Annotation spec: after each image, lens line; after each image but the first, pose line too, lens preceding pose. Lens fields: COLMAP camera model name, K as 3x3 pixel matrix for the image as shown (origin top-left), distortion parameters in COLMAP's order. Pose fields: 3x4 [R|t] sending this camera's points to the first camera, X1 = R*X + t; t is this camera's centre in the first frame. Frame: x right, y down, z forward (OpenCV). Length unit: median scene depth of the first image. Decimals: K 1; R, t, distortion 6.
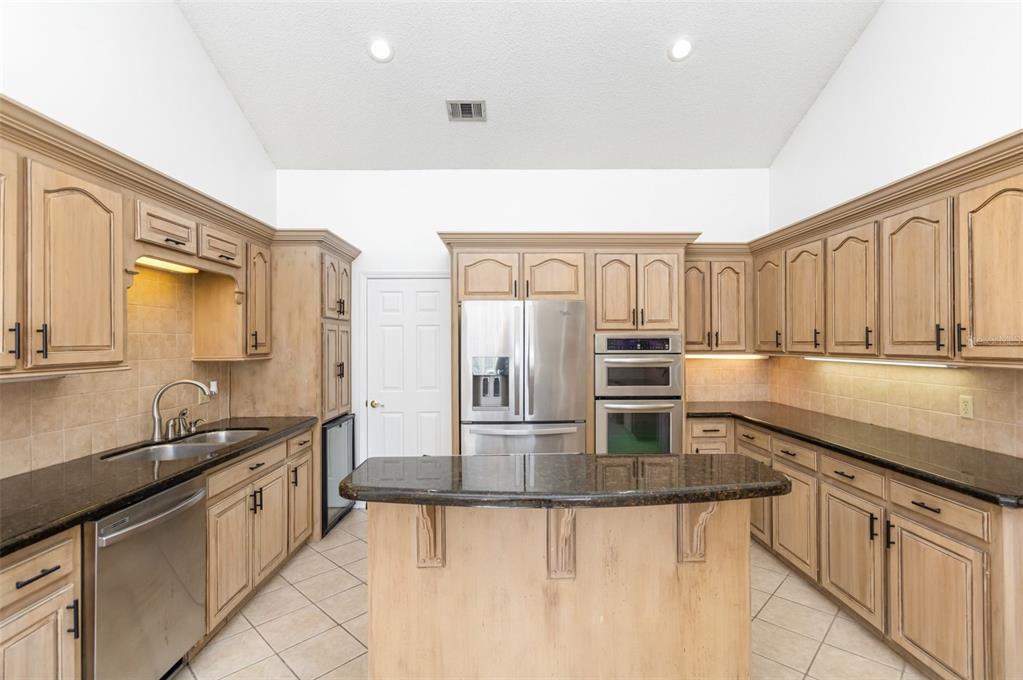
lens RADIAL K [[488.8, 0, 515.3], [0, 488.8, 339.7], [0, 0, 1]] dist [0.011187, -0.001128]
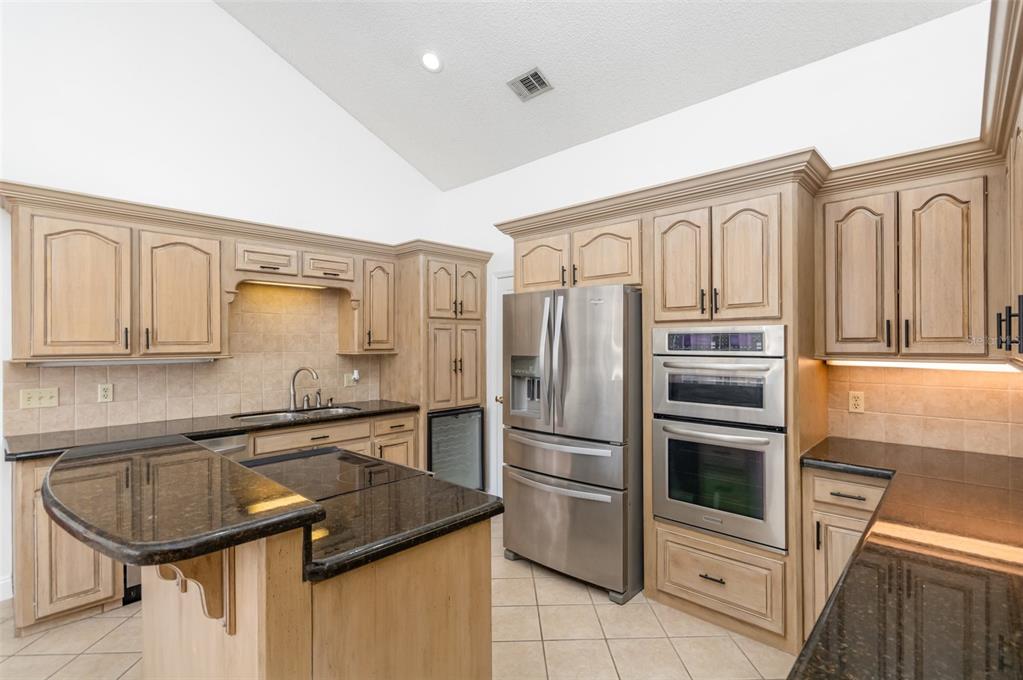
lens RADIAL K [[488.8, 0, 507.9], [0, 488.8, 342.2], [0, 0, 1]] dist [0.011187, -0.001128]
pose [[0.712252, 0.001469, -0.701922, 0.523302], [0.003601, 0.999977, 0.005747, 0.004868], [0.701915, -0.006621, 0.712230, 0.328360]]
